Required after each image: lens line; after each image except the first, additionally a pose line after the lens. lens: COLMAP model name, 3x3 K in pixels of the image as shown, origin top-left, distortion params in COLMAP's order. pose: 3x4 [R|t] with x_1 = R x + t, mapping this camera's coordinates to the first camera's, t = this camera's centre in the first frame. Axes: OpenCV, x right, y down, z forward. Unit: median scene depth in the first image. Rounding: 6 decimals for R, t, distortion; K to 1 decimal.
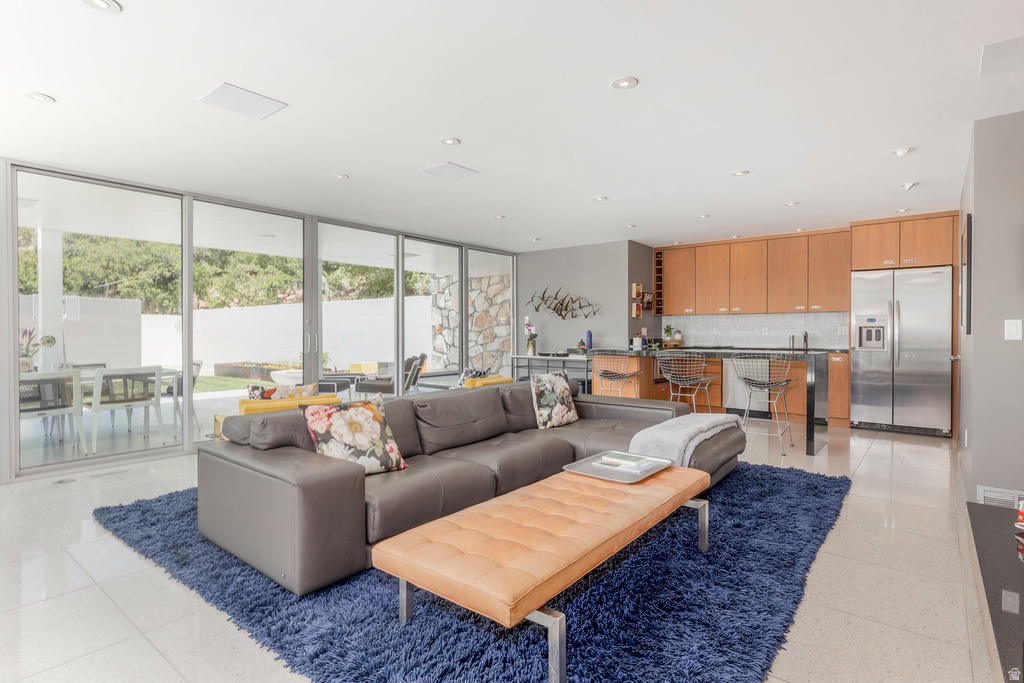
lens RADIAL K [[519.3, 0, 512.0], [0, 519.3, 341.5], [0, 0, 1]] dist [-0.002584, -0.000840]
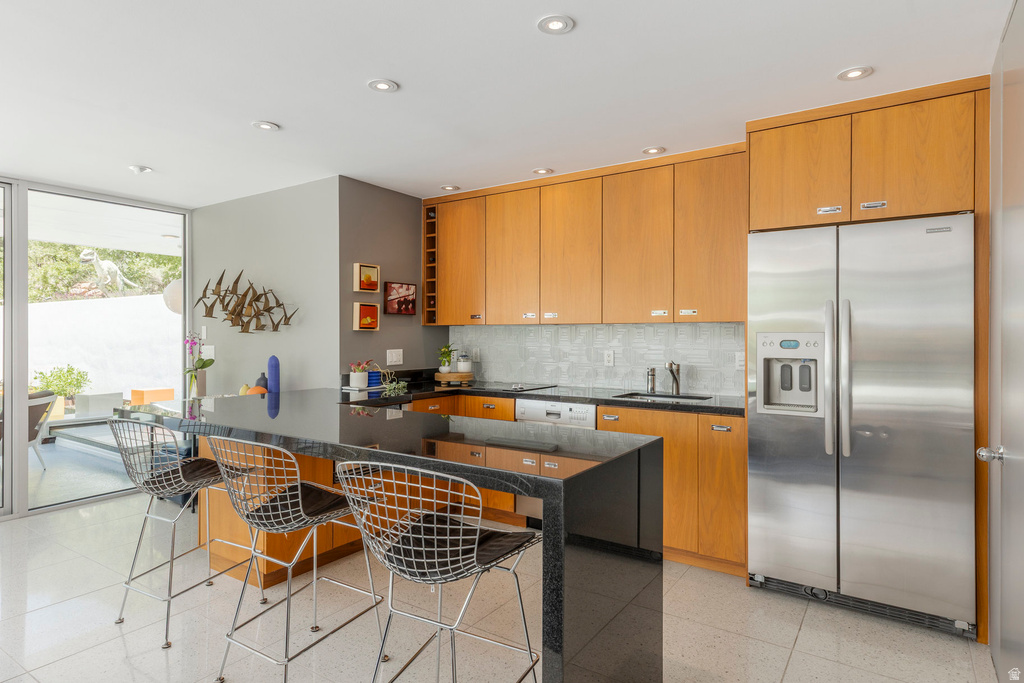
lens RADIAL K [[566.6, 0, 512.0], [0, 566.6, 341.5], [0, 0, 1]] dist [0.002757, 0.001807]
pose [[0.994878, -0.000231, 0.101086, 0.350230], [0.000996, 0.999971, -0.007512, -0.033544], [-0.101081, 0.007574, 0.994849, 0.467481]]
